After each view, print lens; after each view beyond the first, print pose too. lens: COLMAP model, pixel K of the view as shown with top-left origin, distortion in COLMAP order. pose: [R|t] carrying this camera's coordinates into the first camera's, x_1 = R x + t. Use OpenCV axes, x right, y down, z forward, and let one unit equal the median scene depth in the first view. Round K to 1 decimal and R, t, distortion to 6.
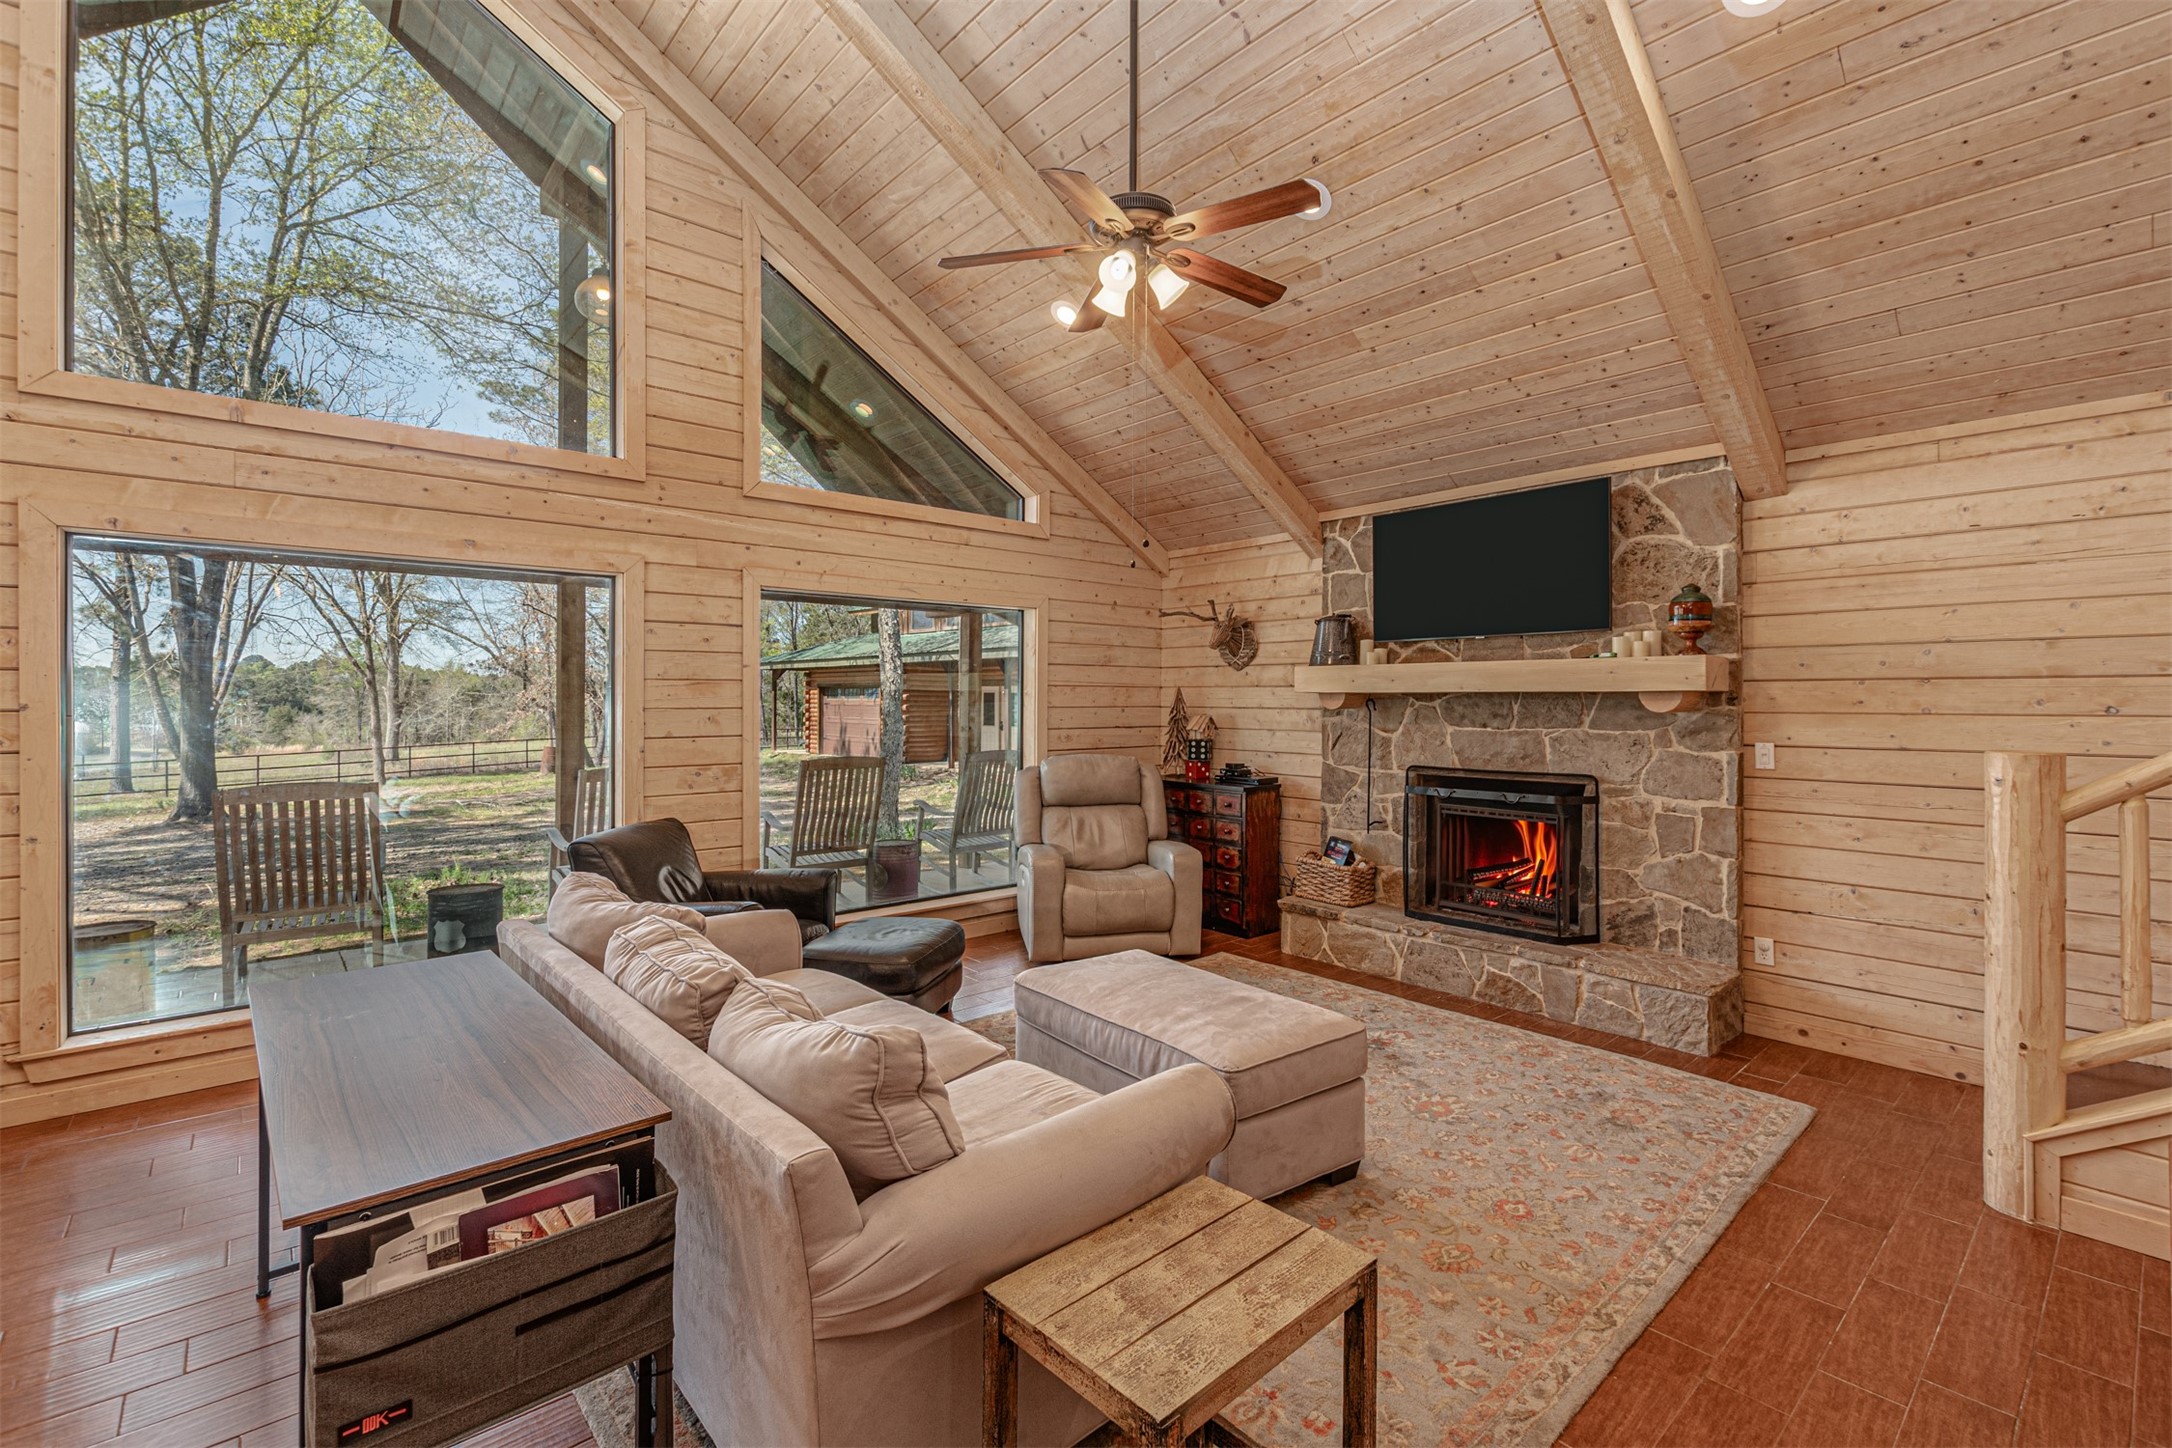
lens RADIAL K [[980.4, 0, 1084.6], [0, 980.4, 703.5], [0, 0, 1]] dist [0.001057, -0.000222]
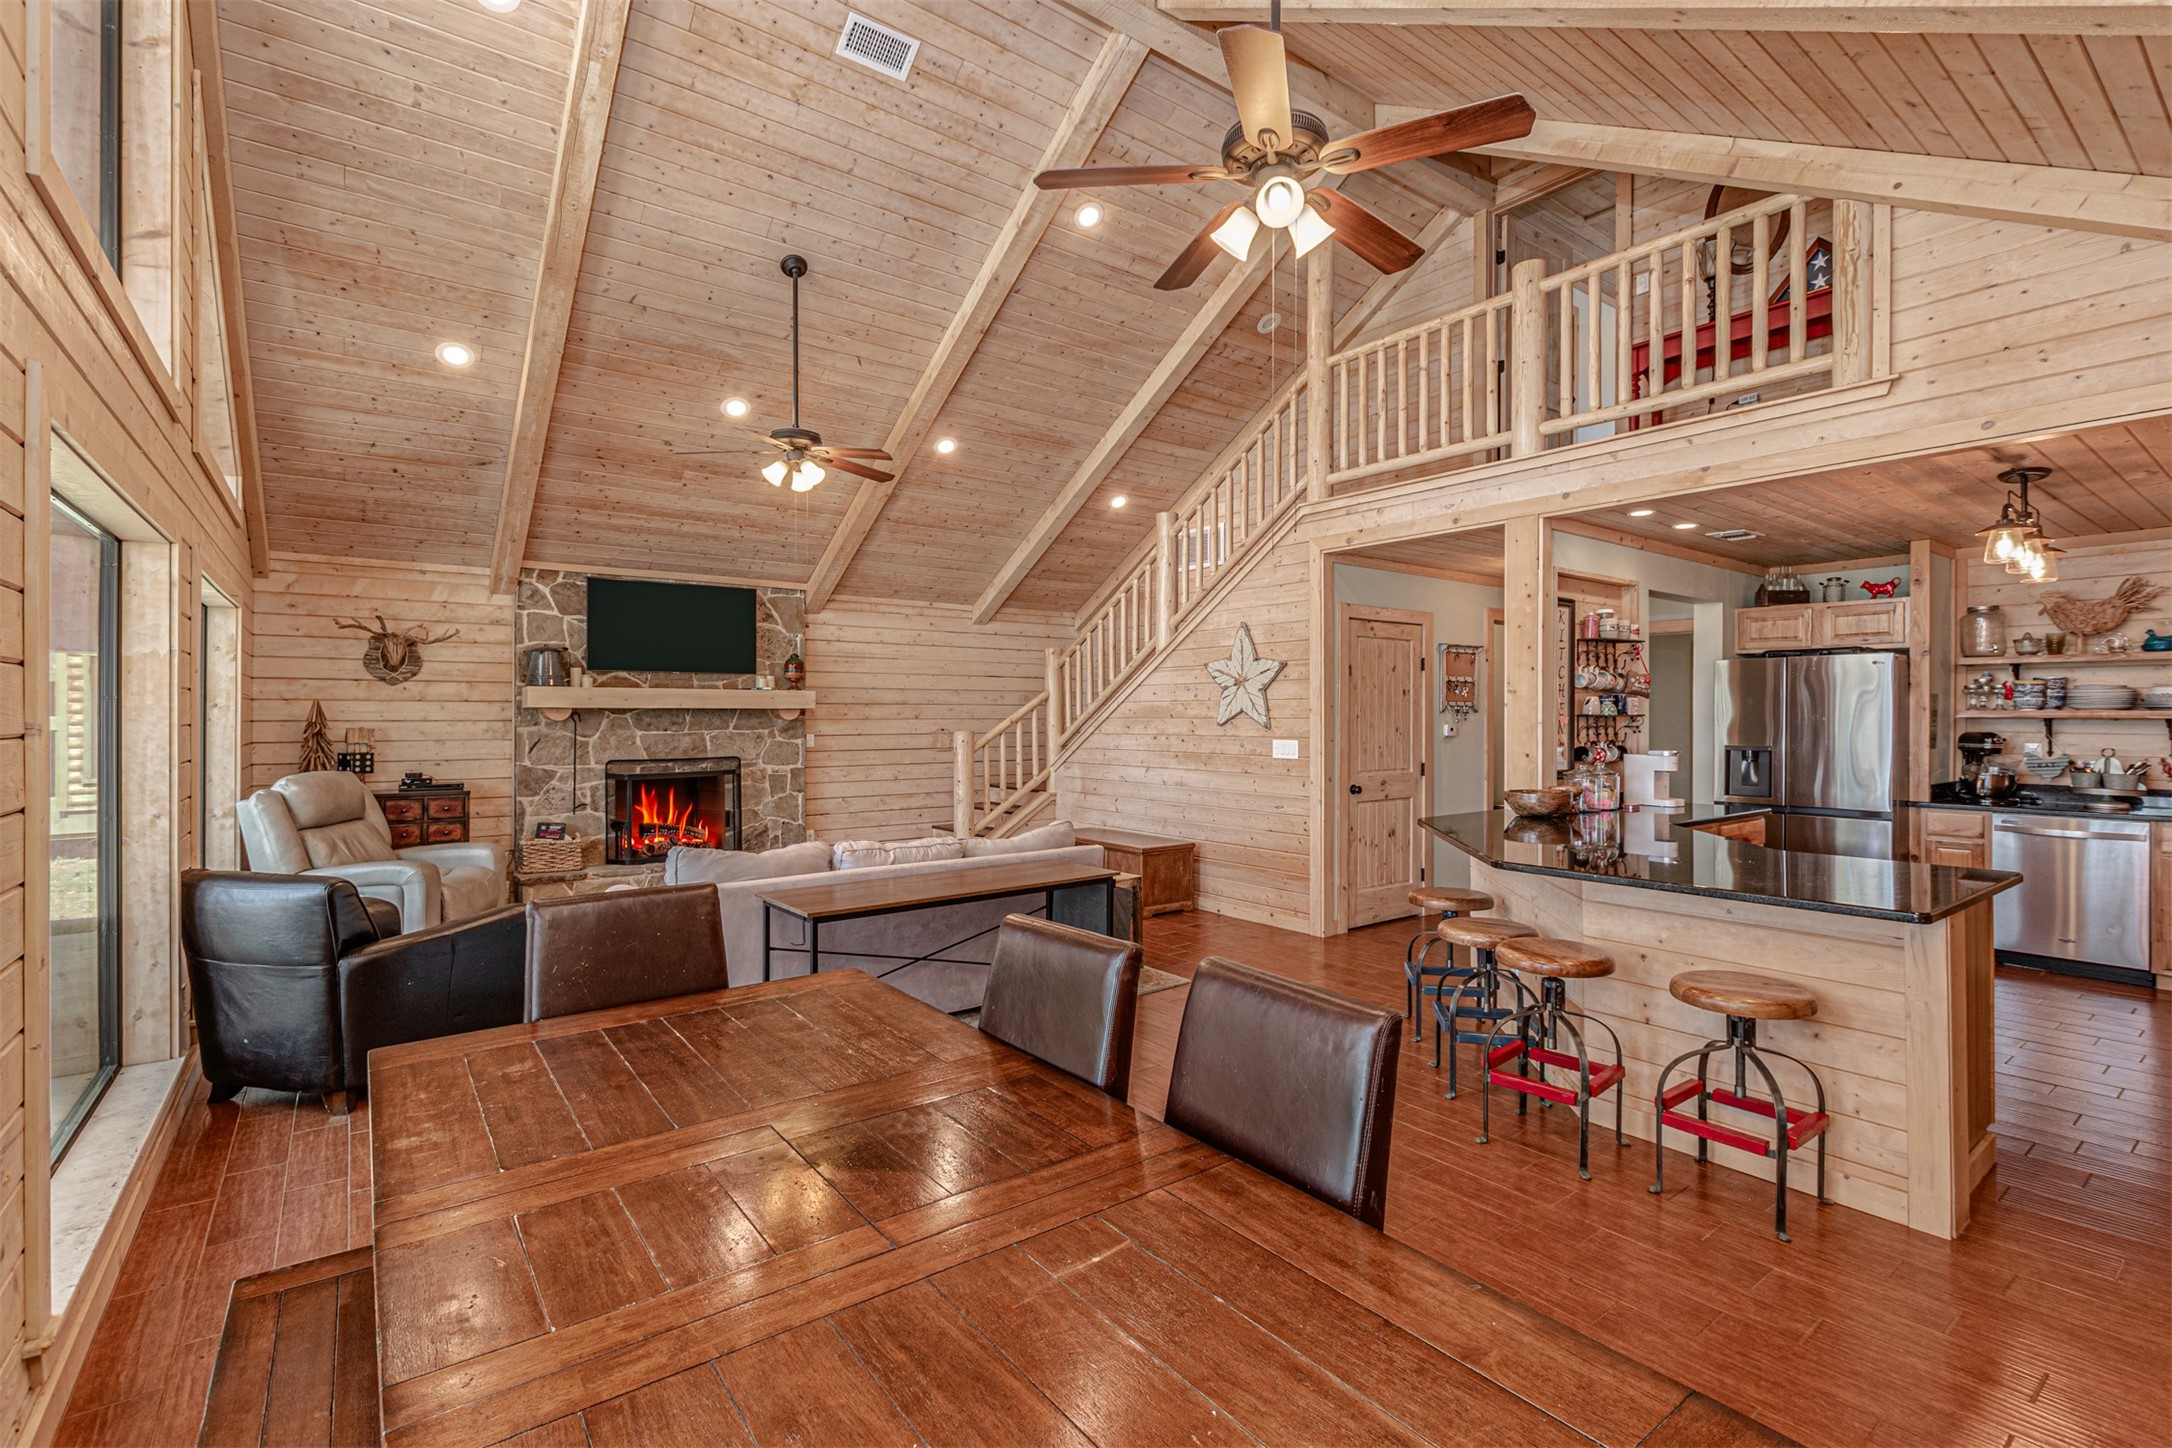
lens RADIAL K [[980.4, 0, 1083.3], [0, 980.4, 719.7], [0, 0, 1]] dist [0.001057, -0.000222]
pose [[0.062504, -0.008655, 0.998007, -1.023229], [0.002189, 0.999961, 0.008535, -0.004933], [-0.998042, 0.001652, 0.062520, 0.243013]]
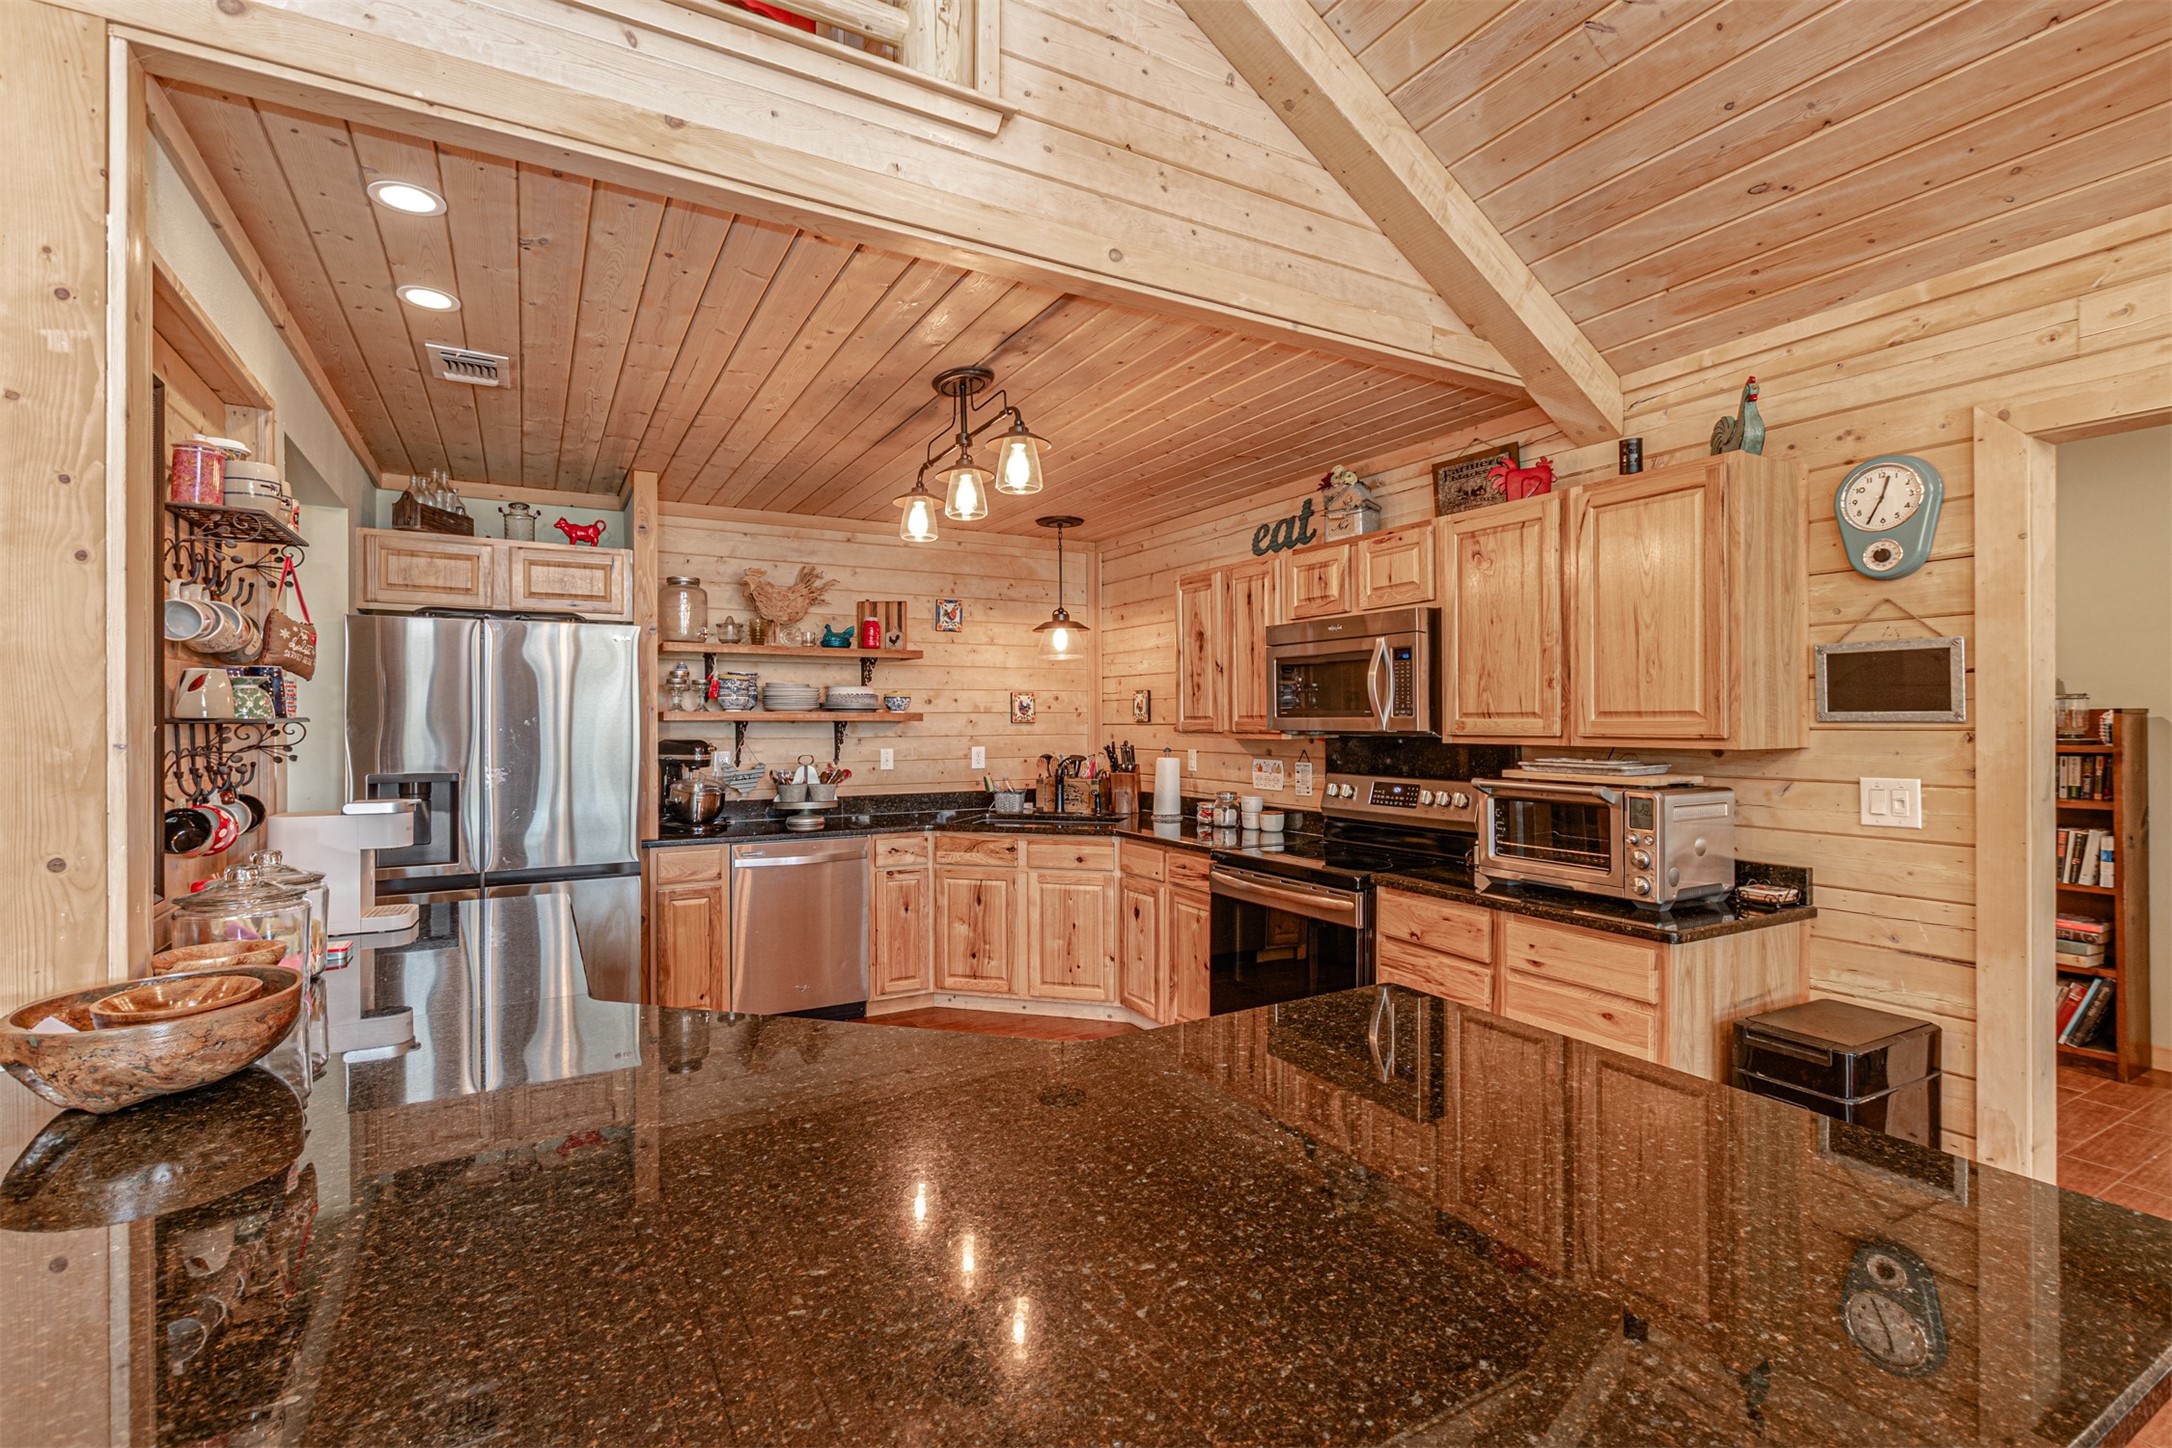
lens RADIAL K [[980.4, 0, 1081.4], [0, 980.4, 717.2], [0, 0, 1]] dist [0.001057, -0.000222]
pose [[-0.982403, -0.002890, 0.186752, 1.027702], [-0.002146, 0.999989, 0.004186, 0.000743], [-0.186762, 0.003712, -0.982398, -0.264590]]
